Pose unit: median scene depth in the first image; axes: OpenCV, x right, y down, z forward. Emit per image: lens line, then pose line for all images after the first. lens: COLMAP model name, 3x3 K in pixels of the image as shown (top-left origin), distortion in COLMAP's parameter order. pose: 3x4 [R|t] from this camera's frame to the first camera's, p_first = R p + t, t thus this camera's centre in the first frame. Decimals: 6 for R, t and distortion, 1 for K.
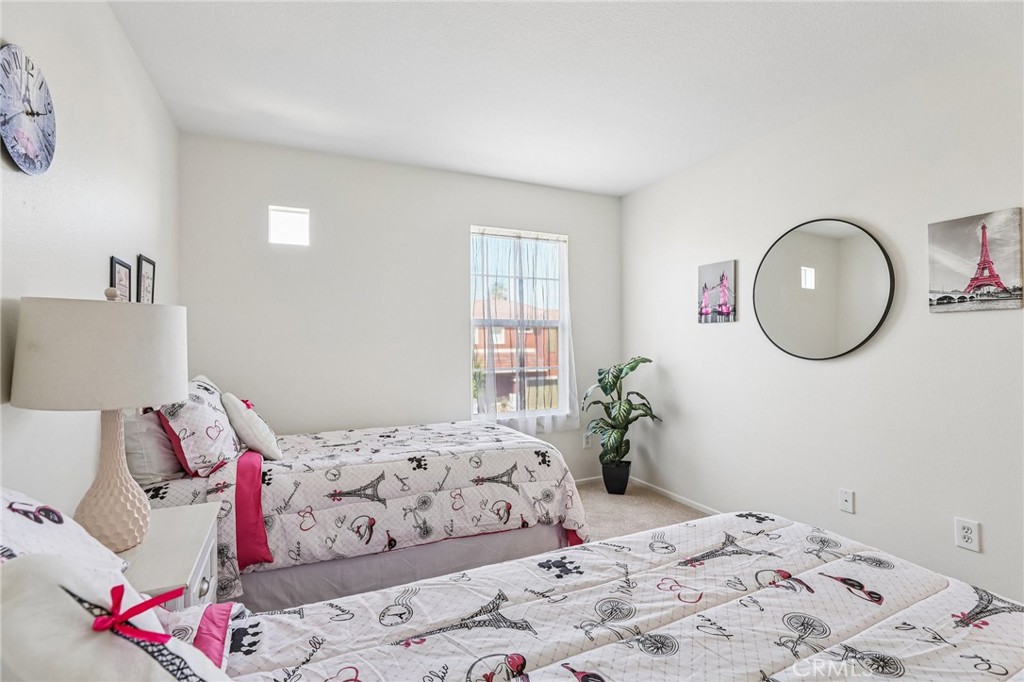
lens RADIAL K [[477.9, 0, 514.6], [0, 477.9, 343.4], [0, 0, 1]] dist [-0.035260, 0.012428]
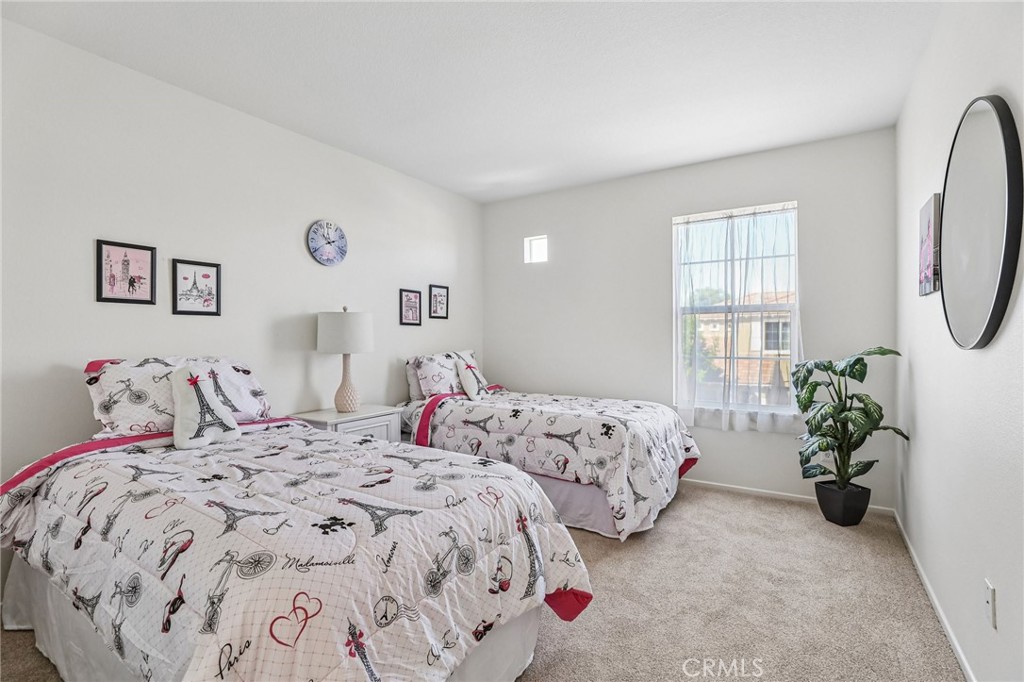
lens RADIAL K [[477.9, 0, 514.6], [0, 477.9, 343.4], [0, 0, 1]] dist [-0.035260, 0.012428]
pose [[0.519675, 0.011439, -0.854287, 0.961302], [-0.002716, 0.999927, 0.011736, 0.026031], [0.854360, -0.003778, 0.519668, 0.251133]]
